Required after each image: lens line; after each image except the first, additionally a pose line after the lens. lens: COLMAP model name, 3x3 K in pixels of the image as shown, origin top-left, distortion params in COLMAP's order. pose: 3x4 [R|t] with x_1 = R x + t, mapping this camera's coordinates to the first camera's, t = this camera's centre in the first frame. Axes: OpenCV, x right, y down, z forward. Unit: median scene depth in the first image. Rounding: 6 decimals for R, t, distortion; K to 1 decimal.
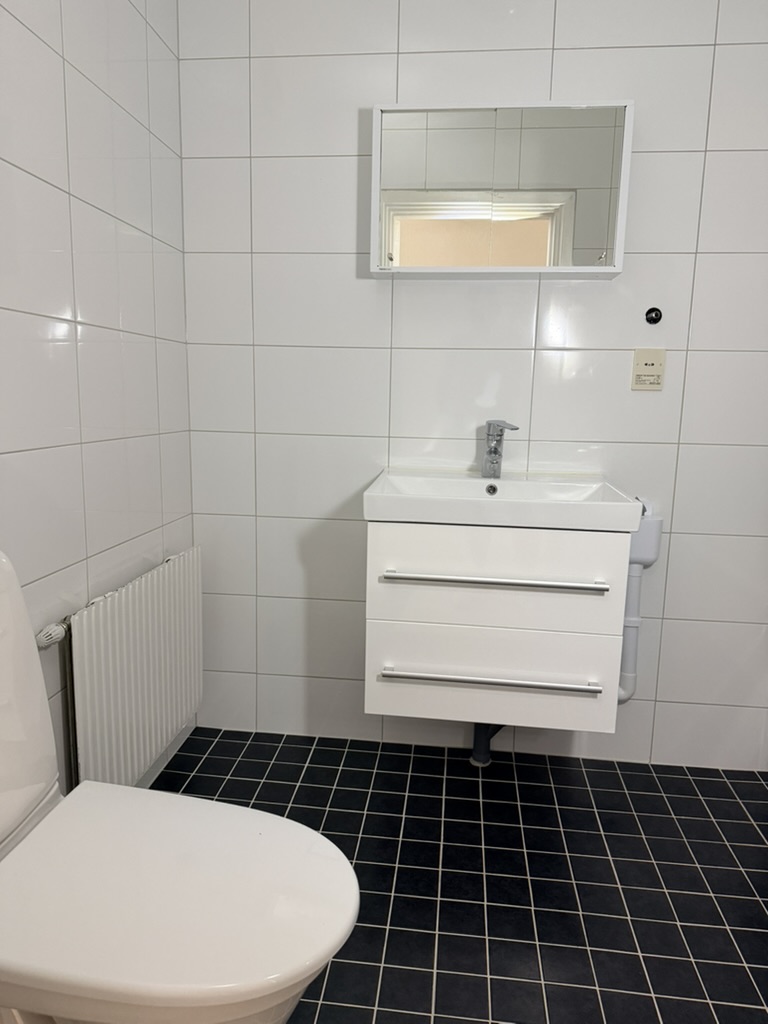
lens RADIAL K [[718.8, 0, 384.0], [0, 718.8, 512.0], [0, 0, 1]] dist [0.006890, -0.003537]
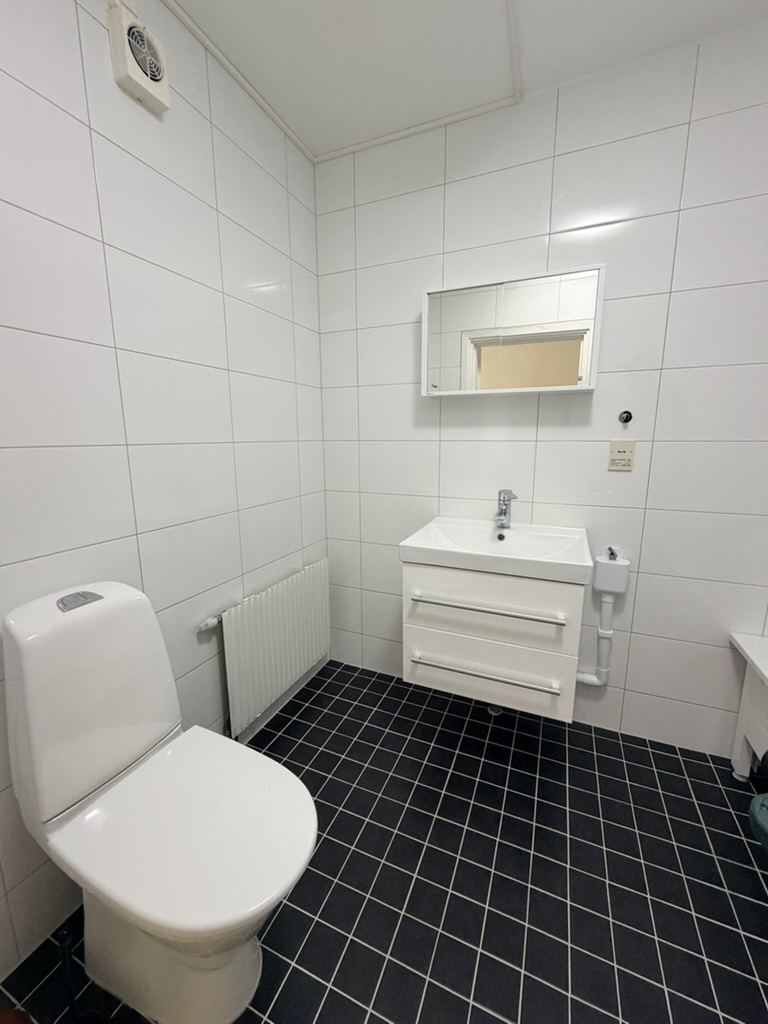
lens RADIAL K [[406.6, 0, 384.0], [0, 406.6, 512.0], [0, 0, 1]] dist [-0.000595, 0.000365]
pose [[0.958131, 0.028488, -0.284908, 0.157391], [-0.024670, 0.999551, 0.016979, -0.091721], [0.285264, -0.009240, 0.958404, 0.123185]]
